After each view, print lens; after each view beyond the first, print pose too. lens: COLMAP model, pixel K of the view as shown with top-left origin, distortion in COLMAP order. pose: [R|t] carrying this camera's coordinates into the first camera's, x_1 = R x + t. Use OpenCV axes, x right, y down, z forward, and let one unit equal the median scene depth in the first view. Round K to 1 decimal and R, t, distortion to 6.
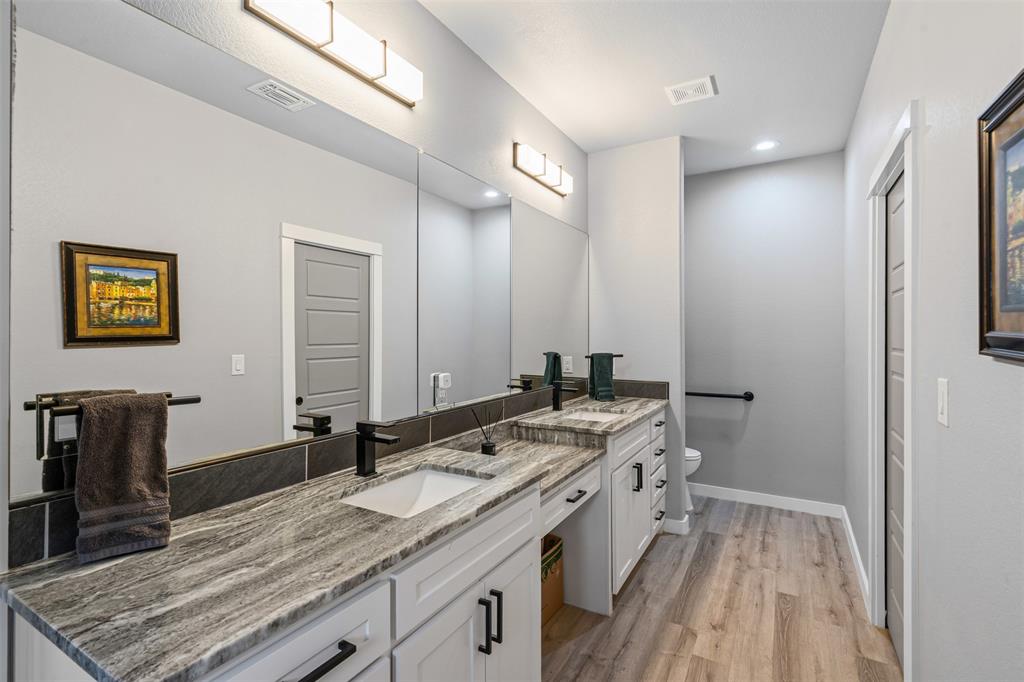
lens RADIAL K [[472.5, 0, 506.2], [0, 472.5, 339.1], [0, 0, 1]] dist [0.004406, 0.000493]
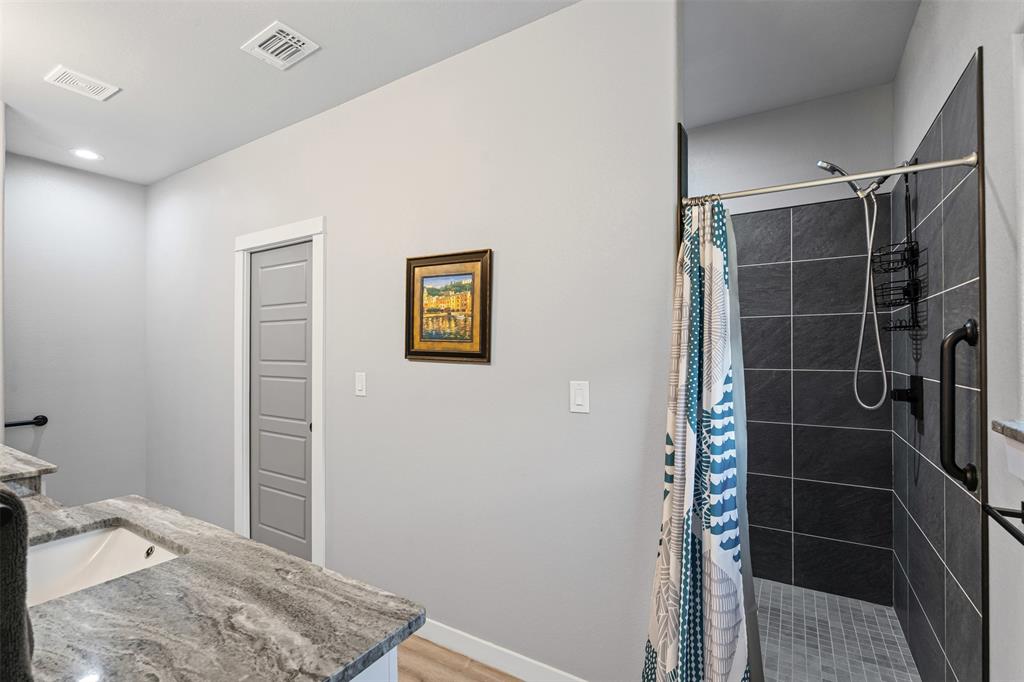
lens RADIAL K [[472.5, 0, 506.2], [0, 472.5, 339.1], [0, 0, 1]] dist [0.004406, 0.000493]
pose [[0.011077, 0.027061, 0.999572, -1.401725], [0.008325, 0.999597, -0.027154, 0.003003], [-0.999904, 0.008623, 0.010847, 0.484180]]
